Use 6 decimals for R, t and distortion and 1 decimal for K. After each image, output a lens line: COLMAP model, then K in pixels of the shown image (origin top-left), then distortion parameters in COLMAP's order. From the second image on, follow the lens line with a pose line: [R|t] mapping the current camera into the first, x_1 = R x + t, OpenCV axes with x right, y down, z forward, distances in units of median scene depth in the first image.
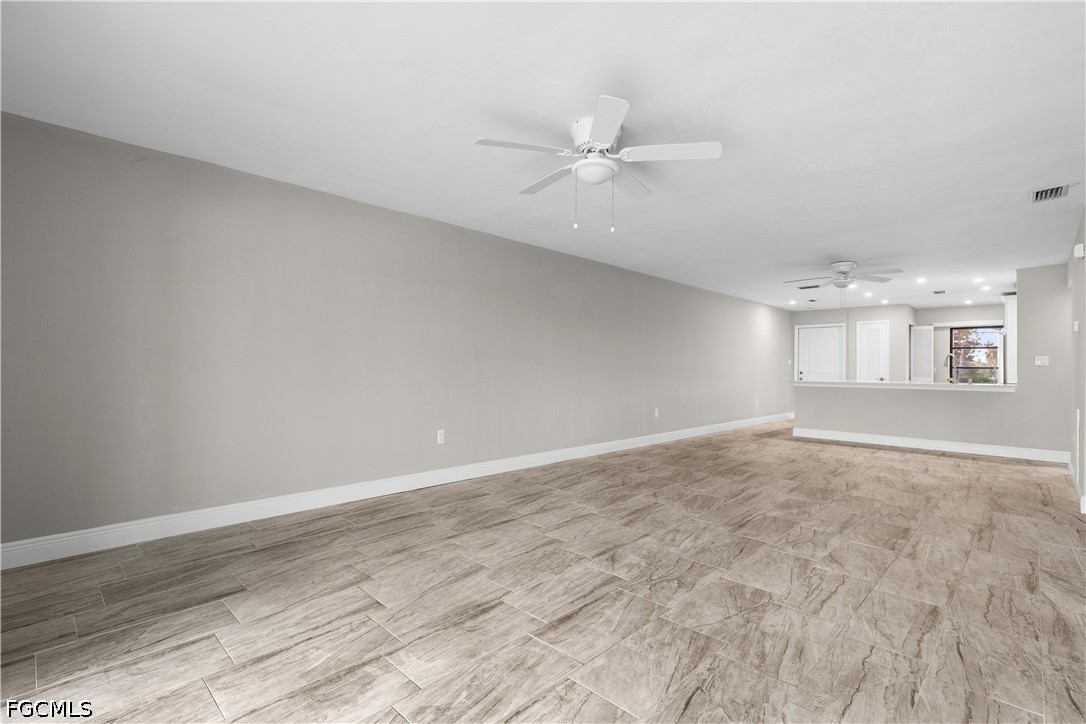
lens RADIAL K [[485.6, 0, 544.4], [0, 485.6, 363.6], [0, 0, 1]] dist [-0.003085, -0.000250]
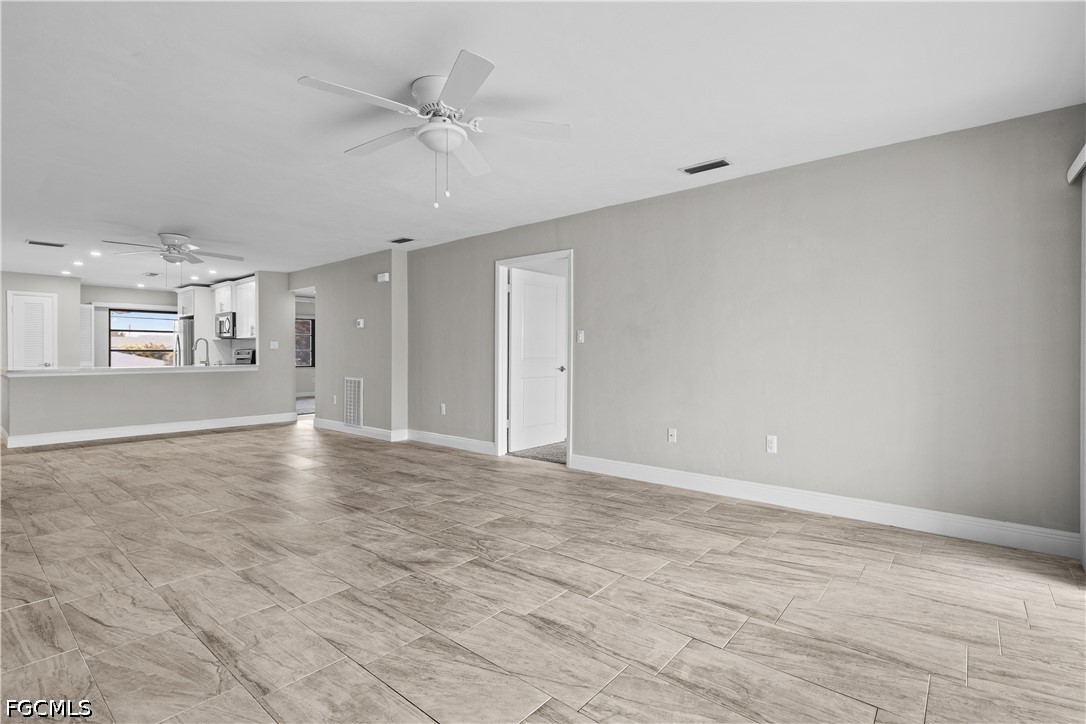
lens RADIAL K [[520.3, 0, 533.3], [0, 520.3, 343.3], [0, 0, 1]] dist [-0.002461, 0.000167]
pose [[-0.053230, 0.010421, 0.998528, -0.857747], [-0.005866, 0.999925, -0.010748, -0.000228], [-0.998565, -0.006430, -0.053164, 0.852596]]
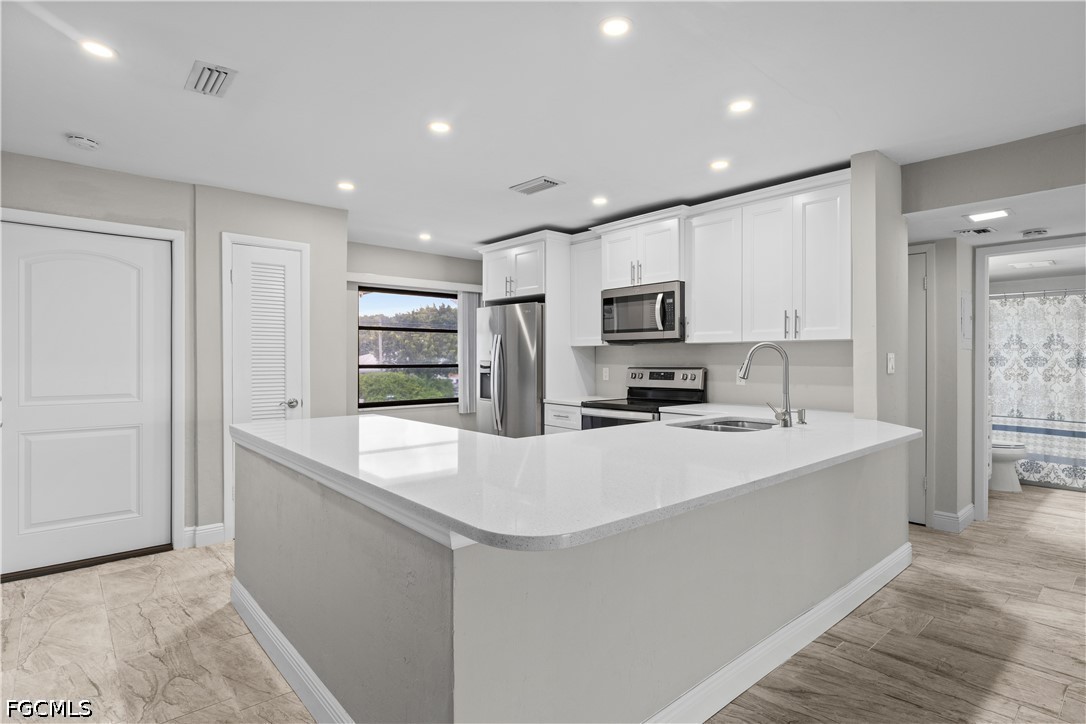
lens RADIAL K [[551.4, 0, 549.5], [0, 551.4, 357.3], [0, 0, 1]] dist [0.001473, 0.000579]
pose [[0.081690, -0.009868, 0.996609, 1.116481], [-0.003650, 0.999941, 0.010200, -0.031277], [-0.996651, -0.004471, 0.081649, 2.917959]]
